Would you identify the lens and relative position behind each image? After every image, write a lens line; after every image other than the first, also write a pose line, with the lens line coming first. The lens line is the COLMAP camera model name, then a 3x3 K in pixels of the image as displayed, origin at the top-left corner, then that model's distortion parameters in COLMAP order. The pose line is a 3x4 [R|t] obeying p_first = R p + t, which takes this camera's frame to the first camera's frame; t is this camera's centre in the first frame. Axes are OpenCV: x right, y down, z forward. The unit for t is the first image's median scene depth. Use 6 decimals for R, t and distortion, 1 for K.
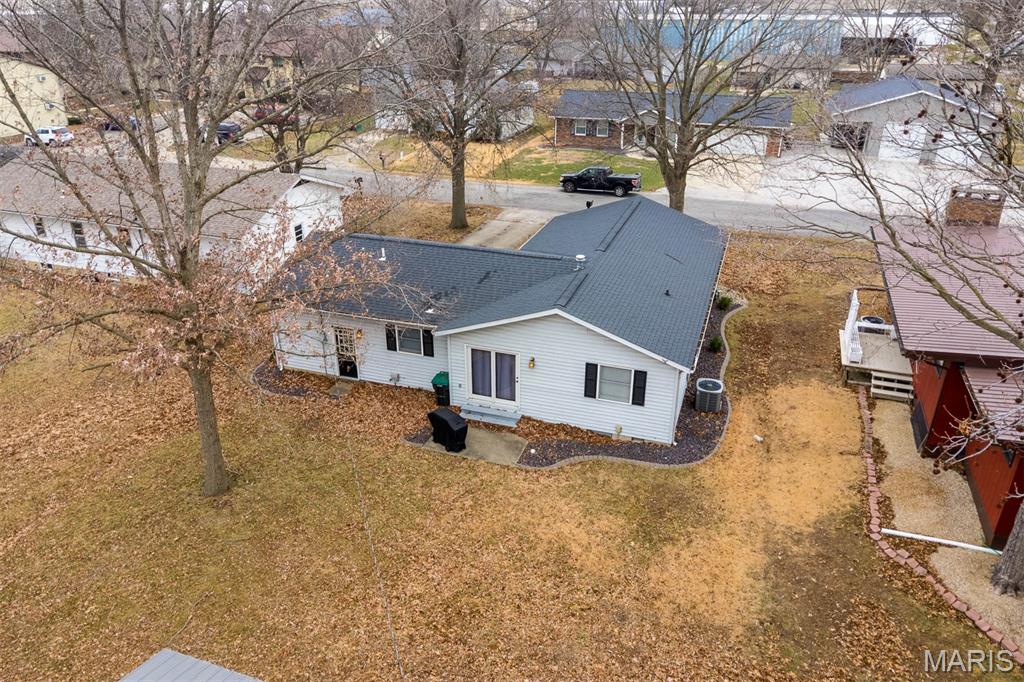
lens RADIAL K [[737.7, 0, 512.0], [0, 737.7, 341.0], [0, 0, 1]] dist [0.011077, 0.001324]
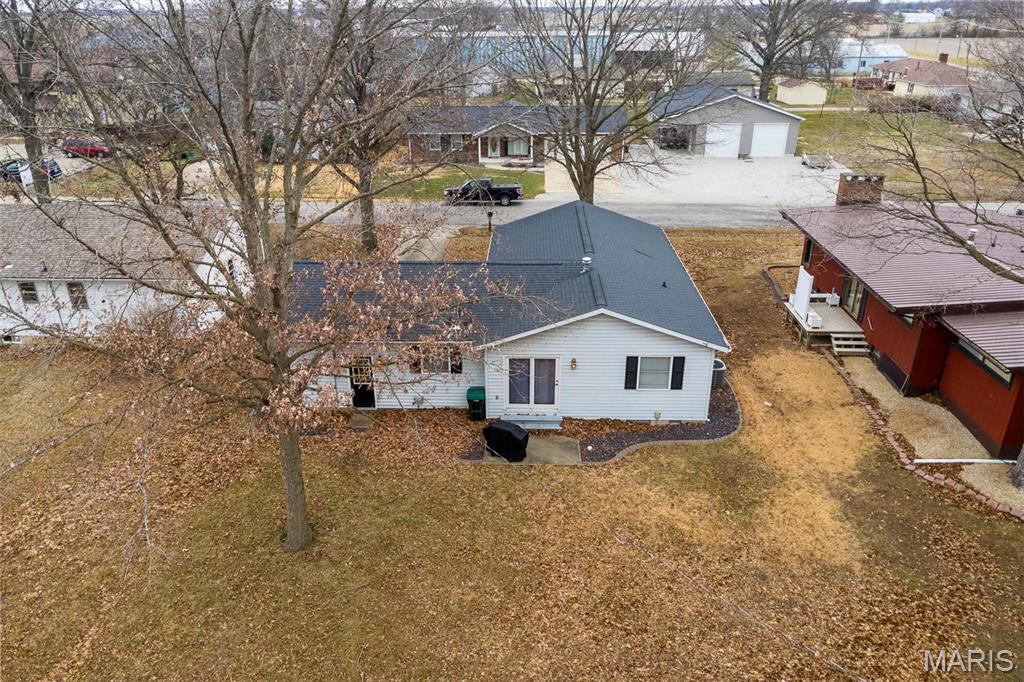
lens RADIAL K [[737.7, 0, 512.0], [0, 737.7, 341.0], [0, 0, 1]] dist [0.011077, 0.001324]
pose [[0.954856, -0.125501, 0.269259, -0.328941], [0.130912, 0.991392, -0.002159, -0.011318], [-0.266670, 0.037311, 0.963065, 0.027363]]
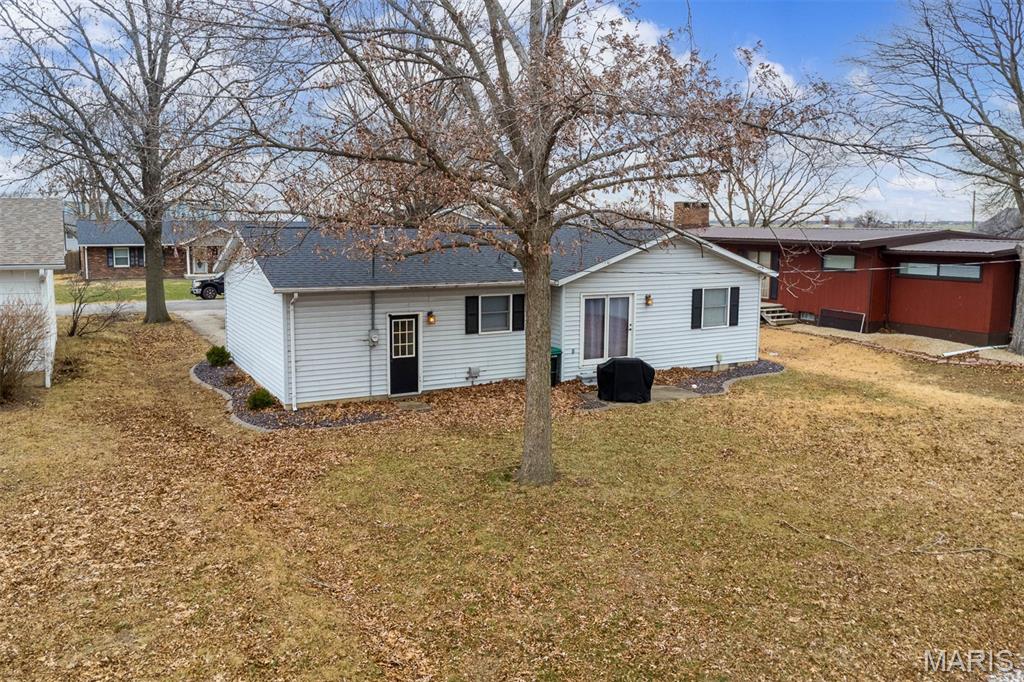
lens RADIAL K [[798.5, 0, 507.9], [0, 798.5, 323.4], [0, 0, 1]] dist [0.010878, -0.004549]
pose [[0.669705, -0.091891, 0.736920, -0.811809], [0.311766, 0.935424, -0.166686, 0.165458], [-0.674016, 0.341377, 0.655107, 0.483617]]
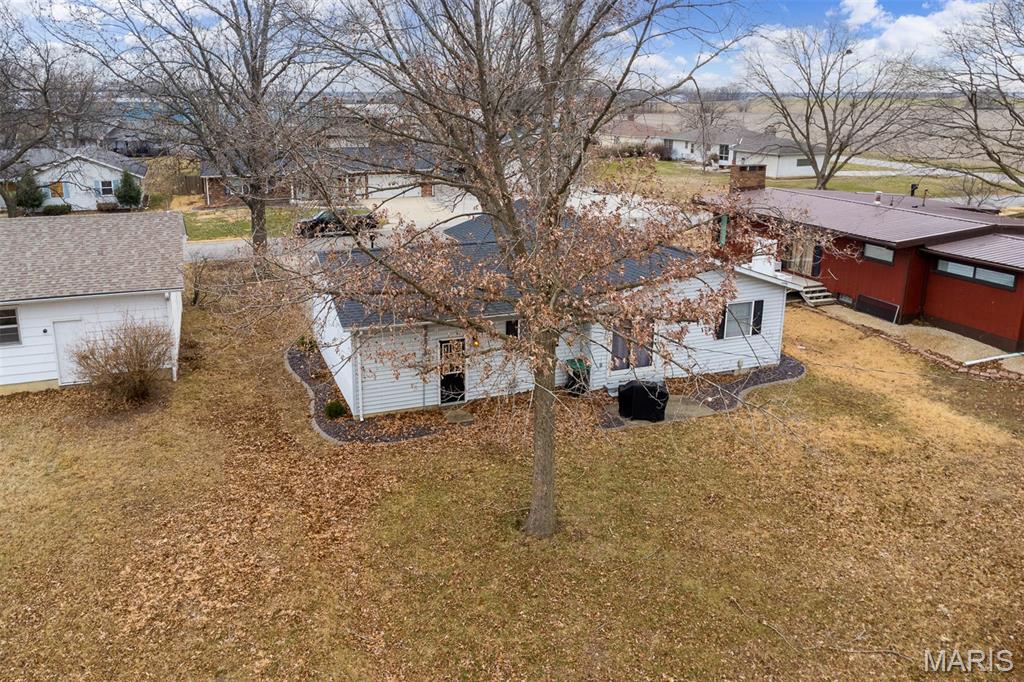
lens RADIAL K [[759.7, 0, 482.7], [0, 759.7, 286.7], [0, 0, 1]] dist [0.008505, 0.000993]
pose [[0.771552, -0.153980, 0.617250, -0.808866], [0.269542, 0.957995, -0.097939, 0.020133], [-0.576242, 0.241940, 0.780647, 0.326956]]
